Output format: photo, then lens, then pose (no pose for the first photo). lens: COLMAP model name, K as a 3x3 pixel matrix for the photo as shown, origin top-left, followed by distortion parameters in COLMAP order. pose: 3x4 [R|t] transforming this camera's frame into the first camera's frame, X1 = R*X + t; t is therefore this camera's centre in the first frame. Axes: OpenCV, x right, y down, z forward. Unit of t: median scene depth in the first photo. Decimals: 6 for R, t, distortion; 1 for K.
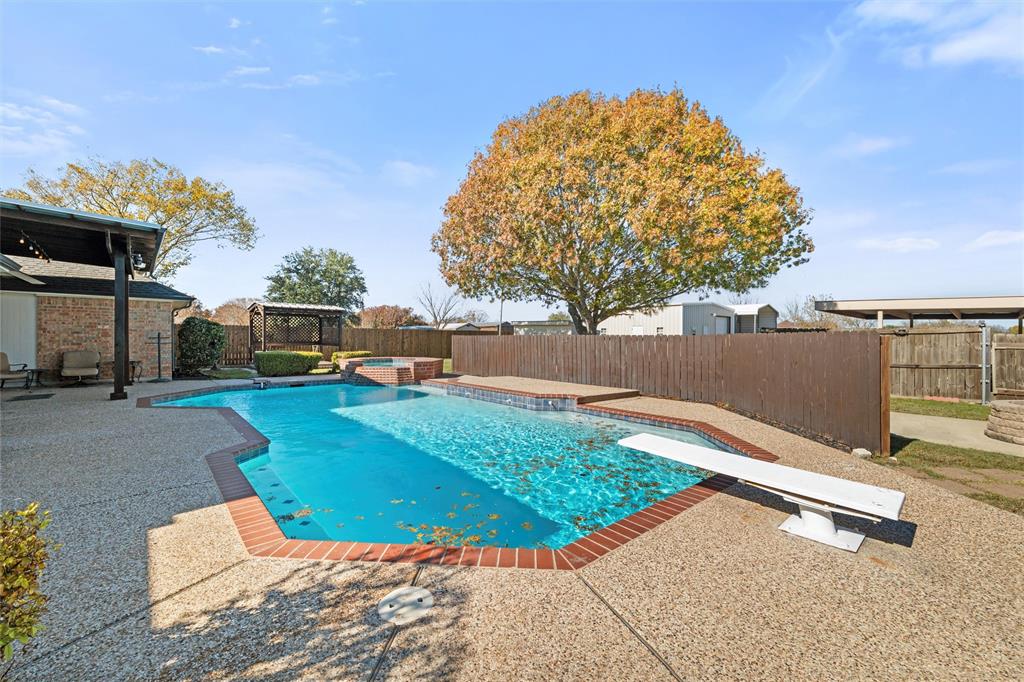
lens RADIAL K [[404.8, 0, 509.6], [0, 404.8, 342.9], [0, 0, 1]] dist [-0.000134, 0.000394]
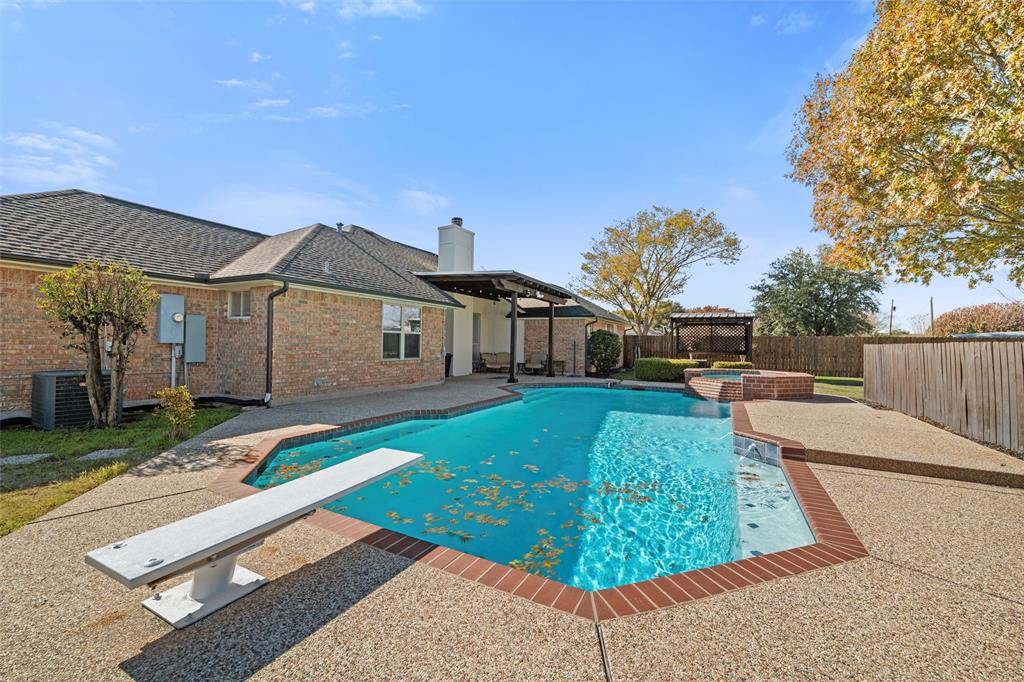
lens RADIAL K [[404.8, 0, 509.6], [0, 404.8, 342.9], [0, 0, 1]] dist [-0.000134, 0.000394]
pose [[0.393289, -0.001911, -0.919413, 0.319715], [-0.022350, 0.999682, -0.011639, 0.000083], [0.919143, 0.025127, 0.393122, 0.229845]]
